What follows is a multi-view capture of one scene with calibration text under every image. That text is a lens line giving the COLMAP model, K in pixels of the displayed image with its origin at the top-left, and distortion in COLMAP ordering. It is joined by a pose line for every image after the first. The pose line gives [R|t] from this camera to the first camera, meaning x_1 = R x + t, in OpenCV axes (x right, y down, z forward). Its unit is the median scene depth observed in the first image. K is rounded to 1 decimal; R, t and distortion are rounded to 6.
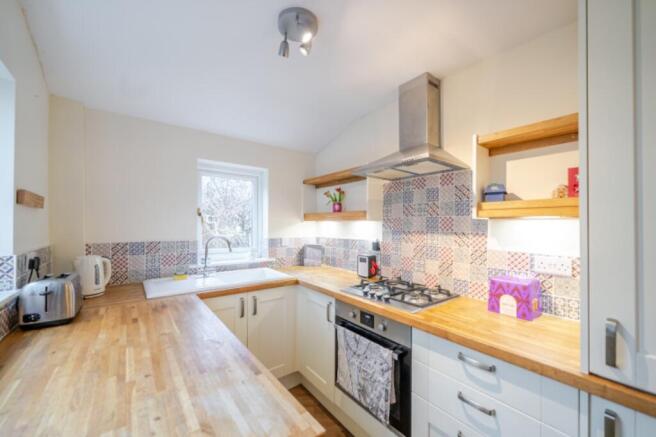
lens RADIAL K [[258.0, 0, 326.8], [0, 258.0, 222.5], [0, 0, 1]] dist [0.000296, 0.000087]
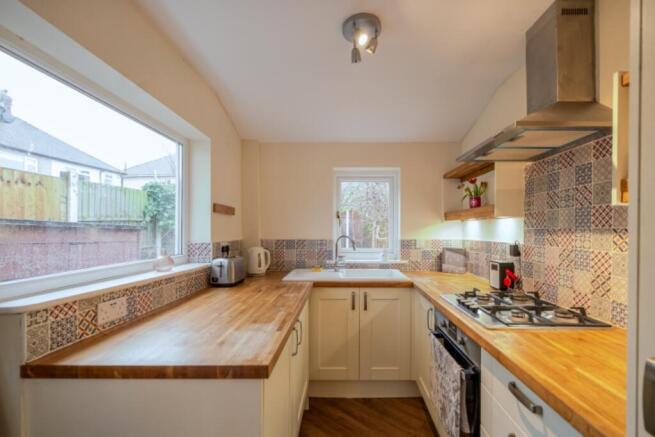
lens RADIAL K [[291.1, 0, 340.4], [0, 291.1, 230.5], [0, 0, 1]] dist [-0.002317, -0.000243]
pose [[0.785565, -0.005565, -0.618754, 0.365379], [0.010408, 0.999937, 0.004220, 0.028242], [0.618692, -0.009755, 0.785573, 0.011806]]
